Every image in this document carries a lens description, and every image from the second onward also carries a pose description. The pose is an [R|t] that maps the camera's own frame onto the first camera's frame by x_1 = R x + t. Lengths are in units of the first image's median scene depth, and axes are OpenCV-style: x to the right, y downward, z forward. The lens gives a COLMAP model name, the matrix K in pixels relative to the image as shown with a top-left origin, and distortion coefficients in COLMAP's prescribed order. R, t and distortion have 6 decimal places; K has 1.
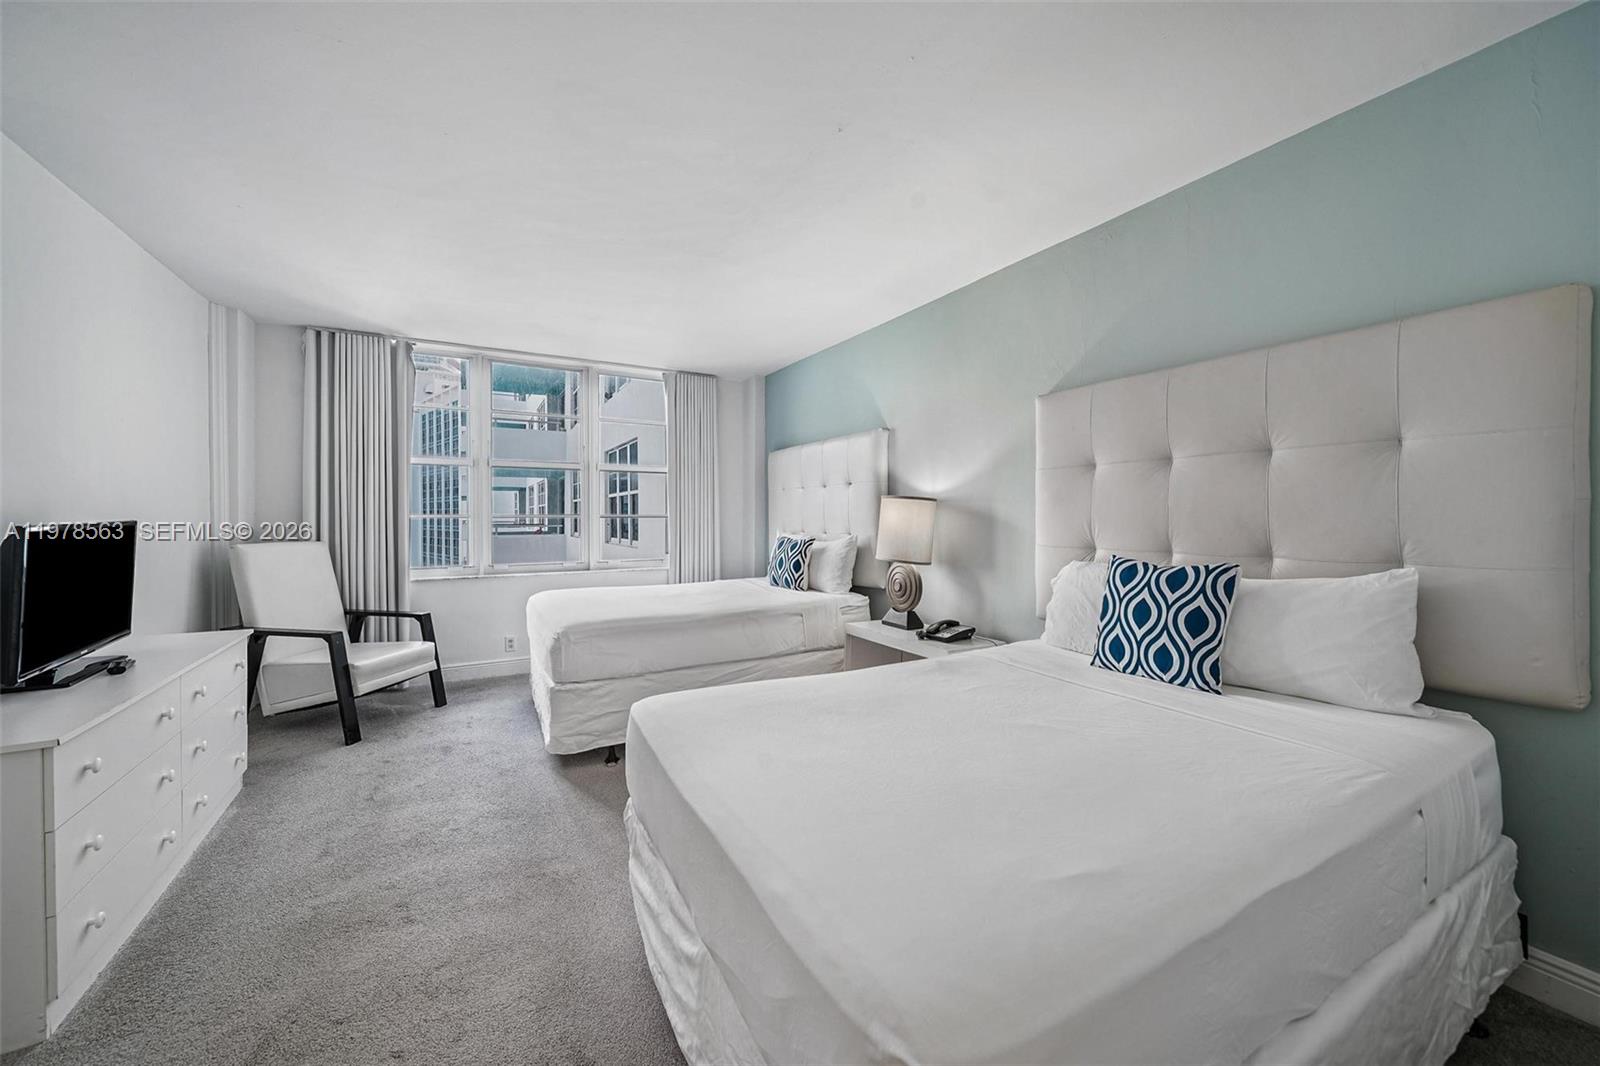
lens RADIAL K [[597.6, 0, 799.2], [0, 597.6, 525.3], [0, 0, 1]] dist [-0.004015, -0.000307]
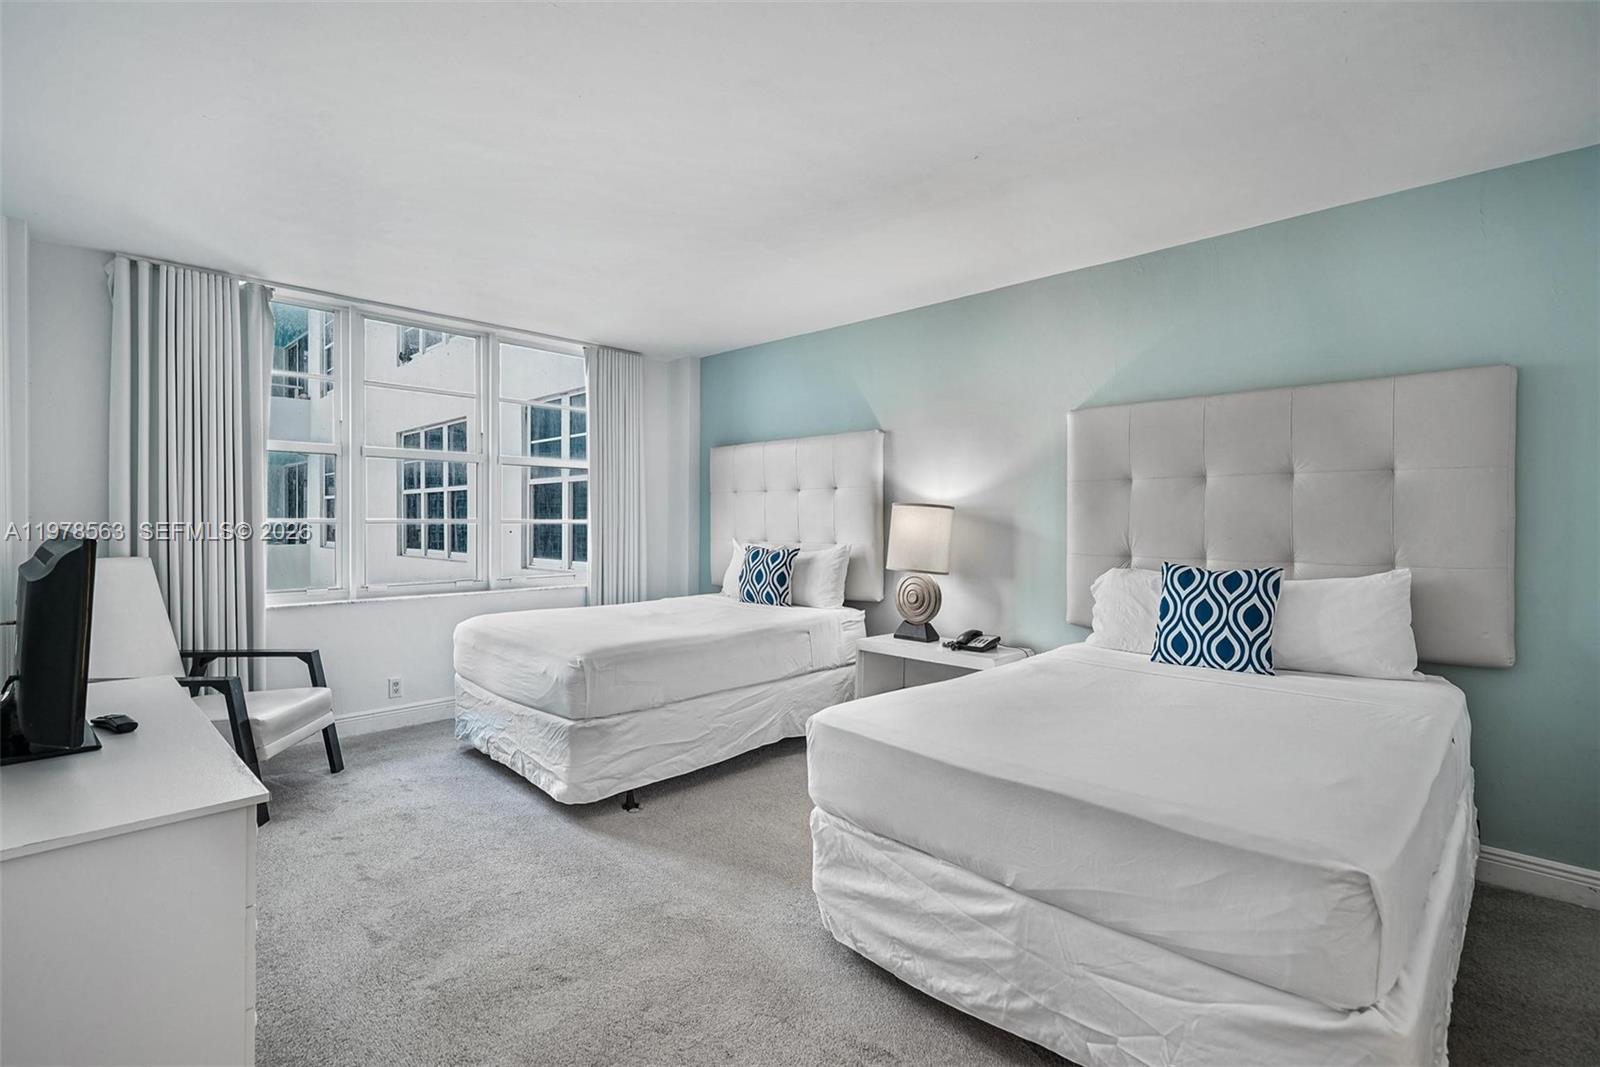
lens RADIAL K [[748.8, 0, 801.4], [0, 748.8, 530.9], [0, 0, 1]] dist [0.000317, 0.000329]
pose [[0.958694, 0.000806, 0.284438, -0.357845], [-0.000897, 1.000000, 0.000188, -0.005278], [-0.284437, -0.000435, 0.958694, -0.101442]]
